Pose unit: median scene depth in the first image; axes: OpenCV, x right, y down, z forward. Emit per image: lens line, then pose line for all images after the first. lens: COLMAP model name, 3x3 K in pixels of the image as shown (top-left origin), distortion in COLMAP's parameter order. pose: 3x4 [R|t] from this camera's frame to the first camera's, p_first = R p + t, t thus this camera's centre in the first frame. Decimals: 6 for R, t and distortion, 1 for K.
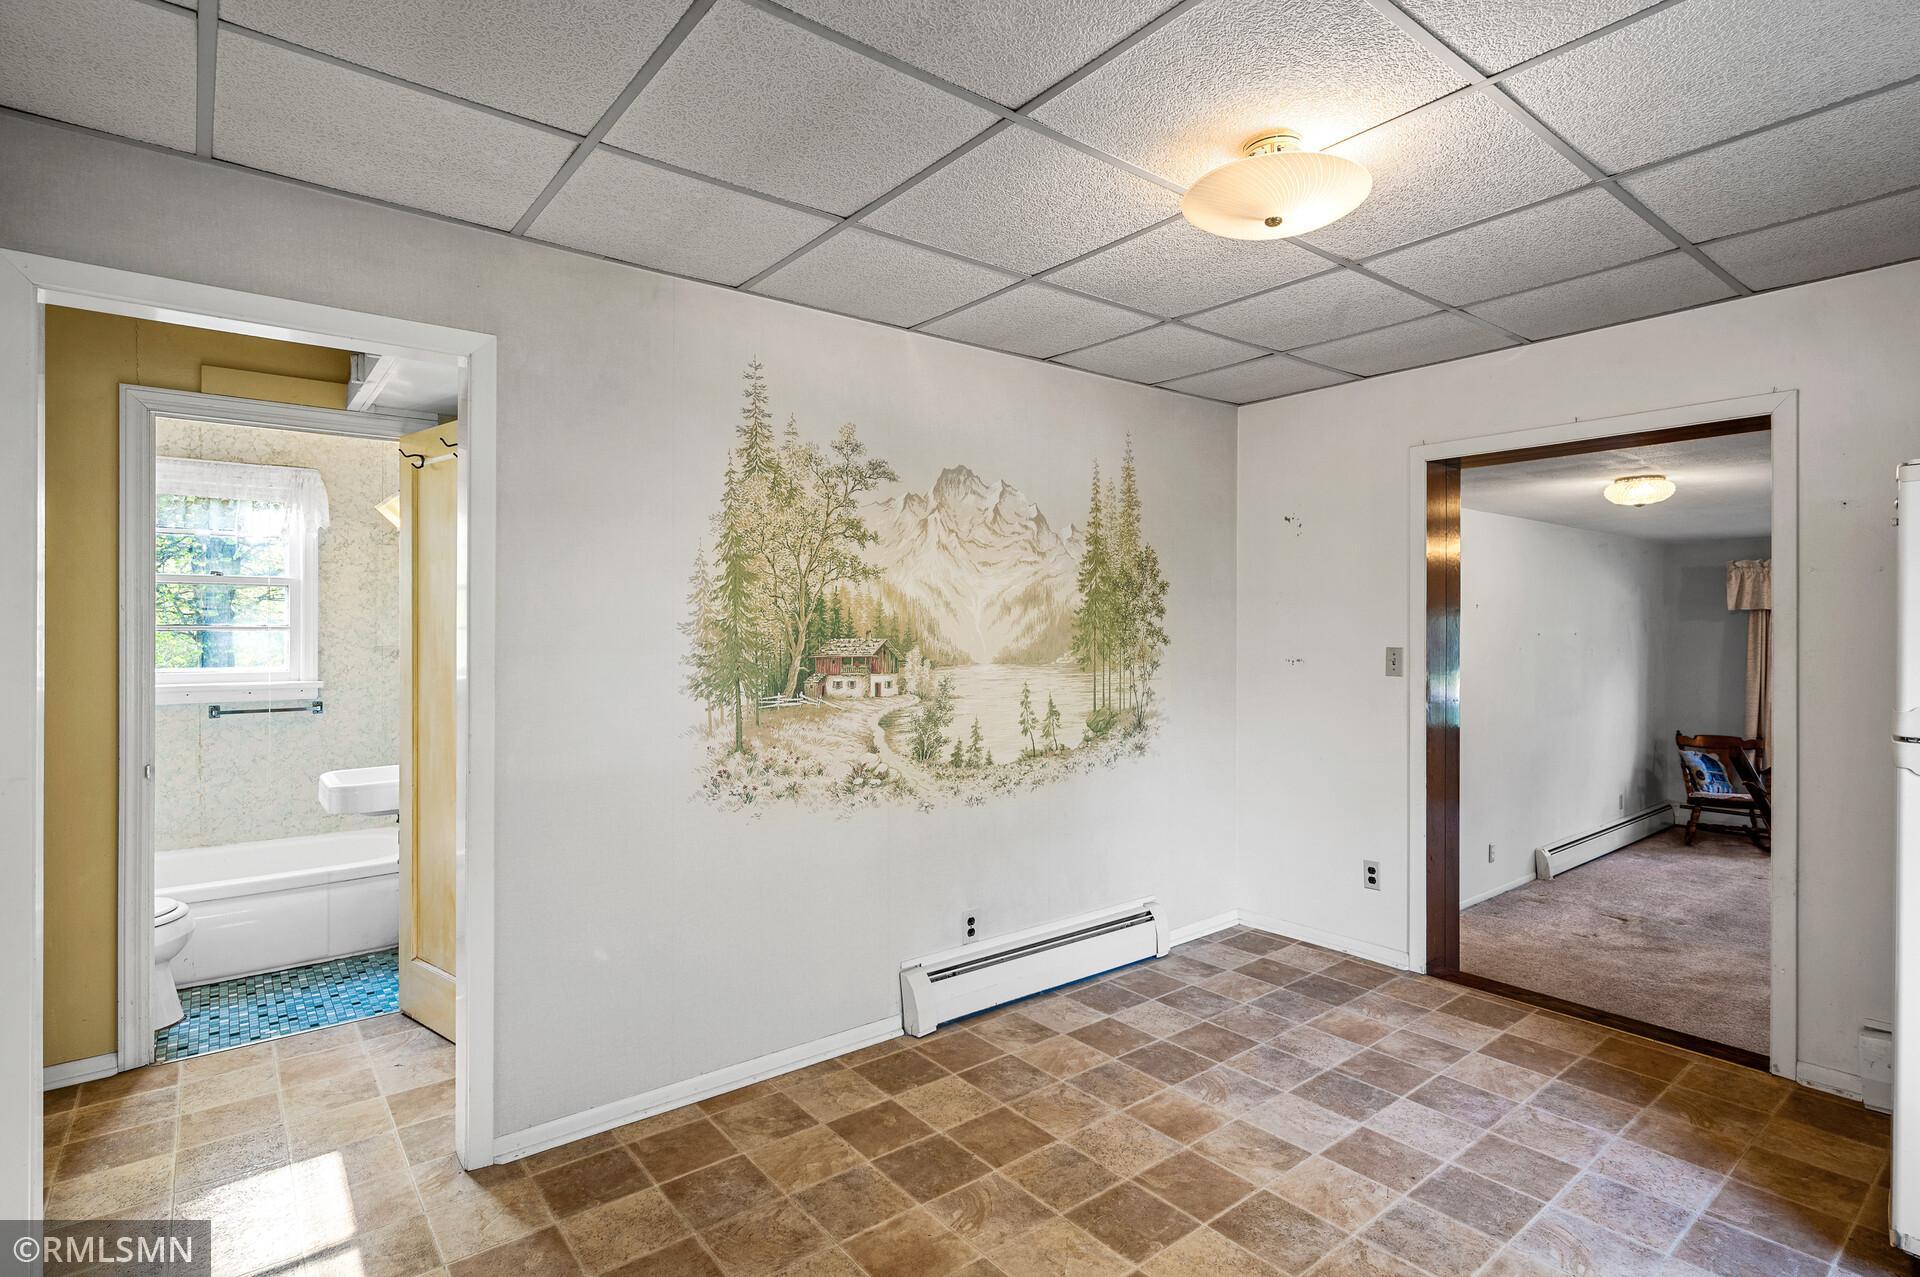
lens RADIAL K [[969.2, 0, 960.0], [0, 969.2, 638.5], [0, 0, 1]] dist [0.010361, 0.000338]
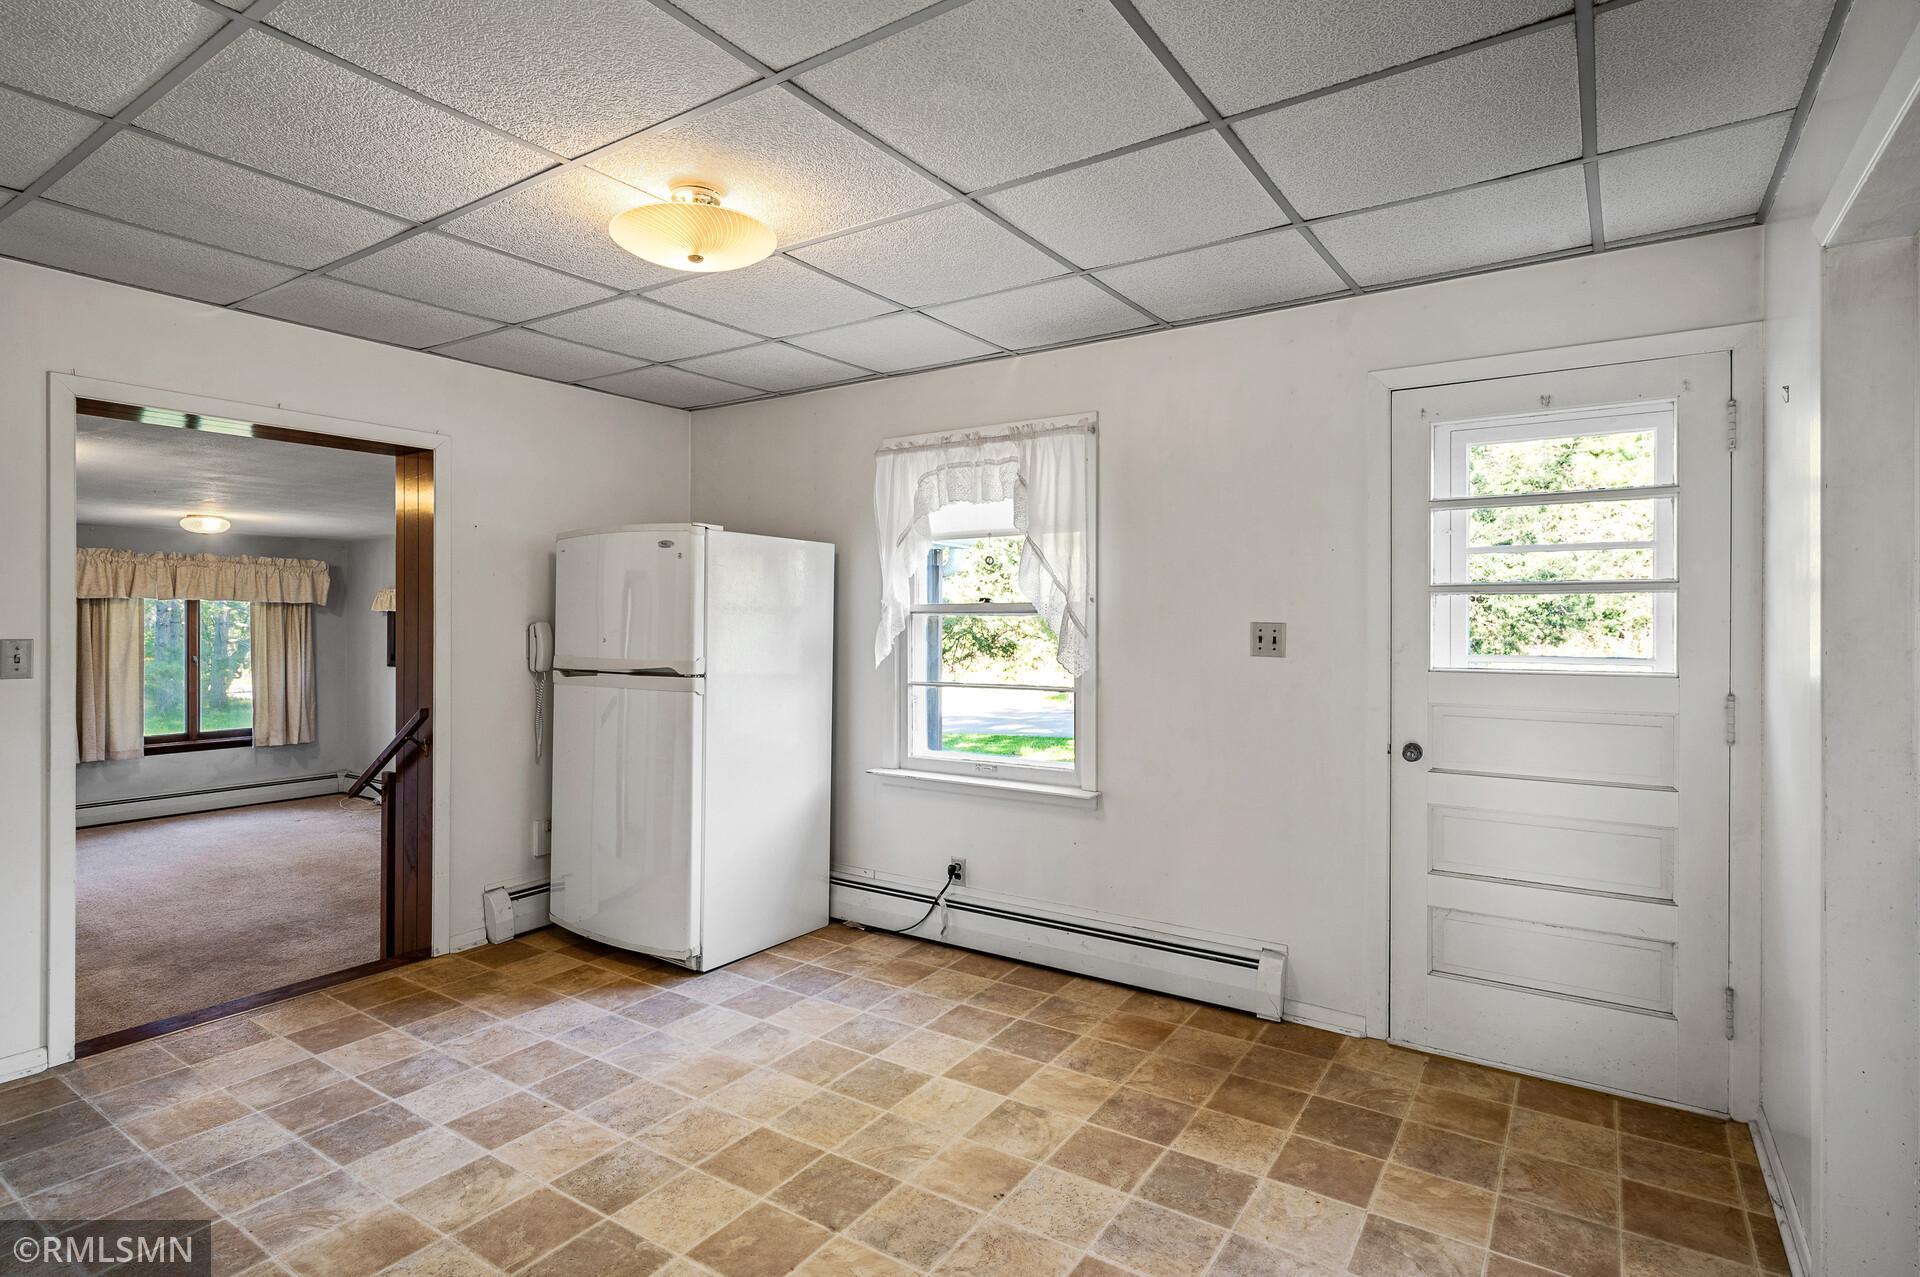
lens RADIAL K [[942.7, 0, 961.6], [0, 942.7, 620.3], [0, 0, 1]] dist [-0.000535, -0.000024]
pose [[-0.313291, 0.001453, 0.949656, -0.553142], [0.005774, 0.999983, 0.000375, 0.000967], [-0.949640, 0.005601, -0.313294, 0.691593]]
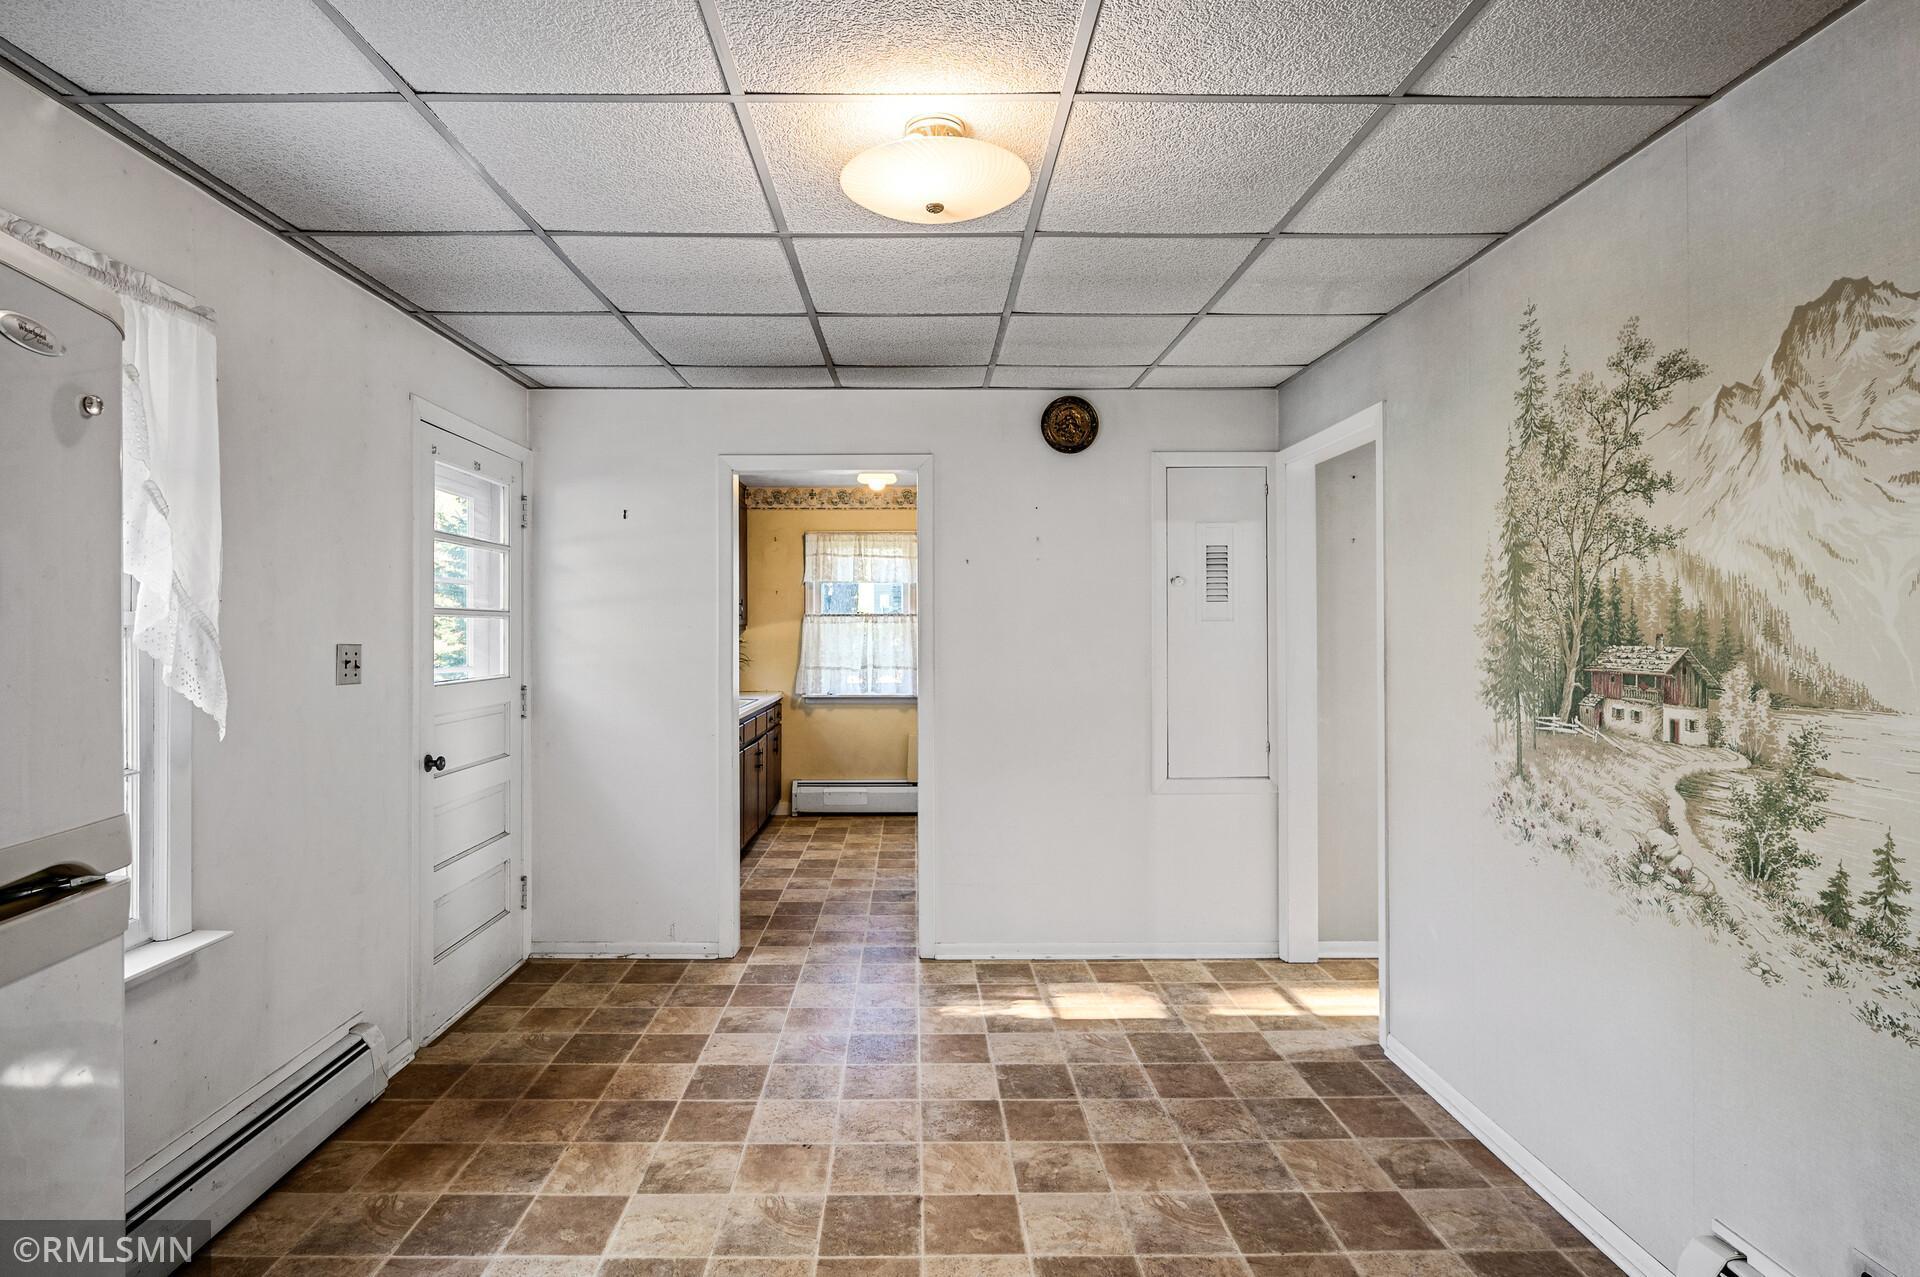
lens RADIAL K [[969.2, 0, 960.0], [0, 969.2, 638.5], [0, 0, 1]] dist [0.010361, 0.000338]
pose [[-0.592331, 0.010264, -0.805629, 0.698747], [-0.002092, 0.999896, 0.014278, -0.013609], [0.805692, 0.010143, -0.592248, 1.039961]]
